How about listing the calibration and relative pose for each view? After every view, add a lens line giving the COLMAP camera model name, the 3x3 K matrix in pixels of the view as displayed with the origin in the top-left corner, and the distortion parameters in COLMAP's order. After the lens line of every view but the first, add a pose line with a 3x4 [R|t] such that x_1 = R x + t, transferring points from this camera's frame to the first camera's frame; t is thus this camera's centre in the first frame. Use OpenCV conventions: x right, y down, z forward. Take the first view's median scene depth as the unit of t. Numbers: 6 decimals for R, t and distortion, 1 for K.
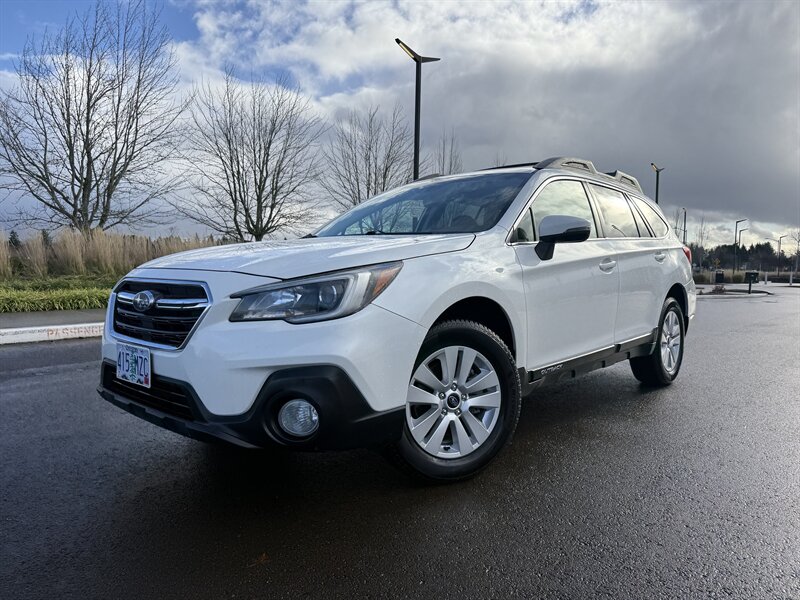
lens RADIAL K [[564.1, 0, 400.0], [0, 564.1, 300.0], [0, 0, 1]] dist [0.060207, -0.085216]
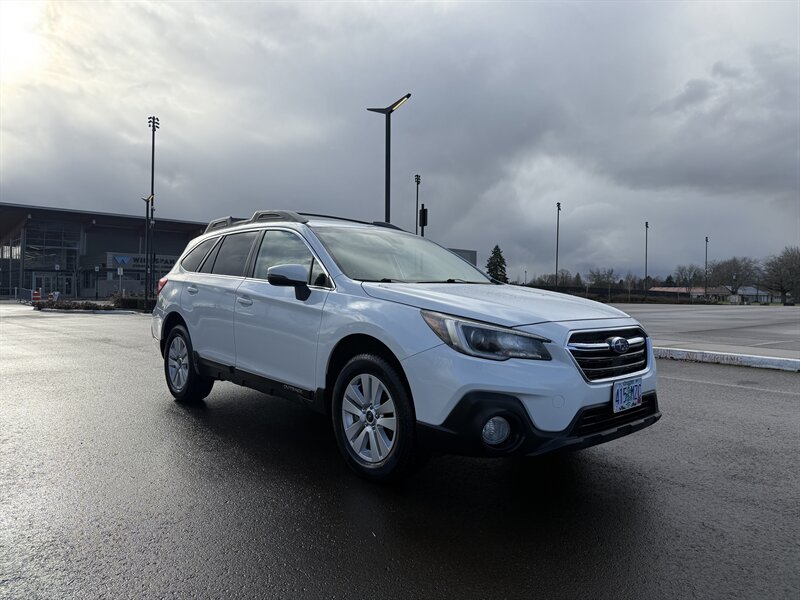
lens RADIAL K [[564.1, 0, 400.0], [0, 564.1, 300.0], [0, 0, 1]] dist [0.060207, -0.085216]
pose [[0.093490, -0.020897, 0.995401, -0.176160], [0.038826, 0.999096, 0.017328, -0.014127], [-0.994863, 0.037027, 0.094217, 0.135401]]
